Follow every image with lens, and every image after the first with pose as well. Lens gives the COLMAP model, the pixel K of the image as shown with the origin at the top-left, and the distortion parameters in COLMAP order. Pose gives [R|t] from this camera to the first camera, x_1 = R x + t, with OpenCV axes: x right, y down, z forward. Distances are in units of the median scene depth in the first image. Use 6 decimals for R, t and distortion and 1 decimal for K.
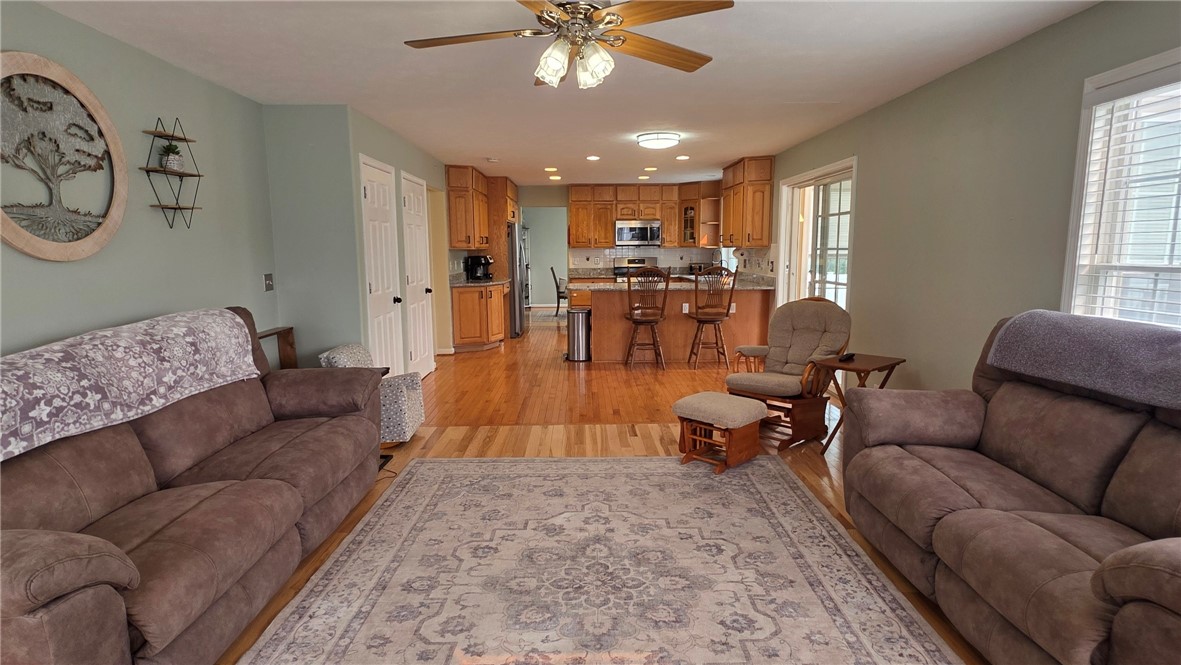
lens RADIAL K [[597.2, 0, 593.1], [0, 597.2, 335.3], [0, 0, 1]] dist [0.002302, -0.000361]
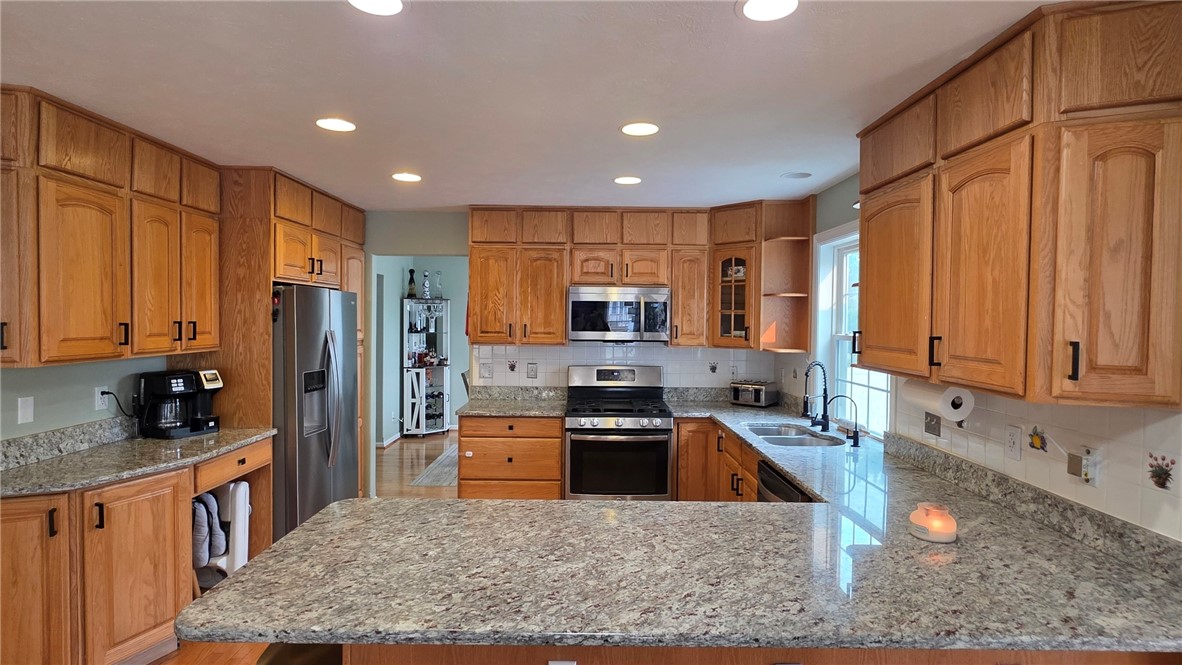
lens RADIAL K [[597.7, 0, 590.1], [0, 597.7, 331.7], [0, 0, 1]] dist [0.002302, -0.000361]
pose [[0.999509, 0.018424, -0.025325, 0.092439], [-0.021413, 0.992134, -0.123339, -0.144831], [0.022854, 0.123820, 0.992041, 0.786373]]
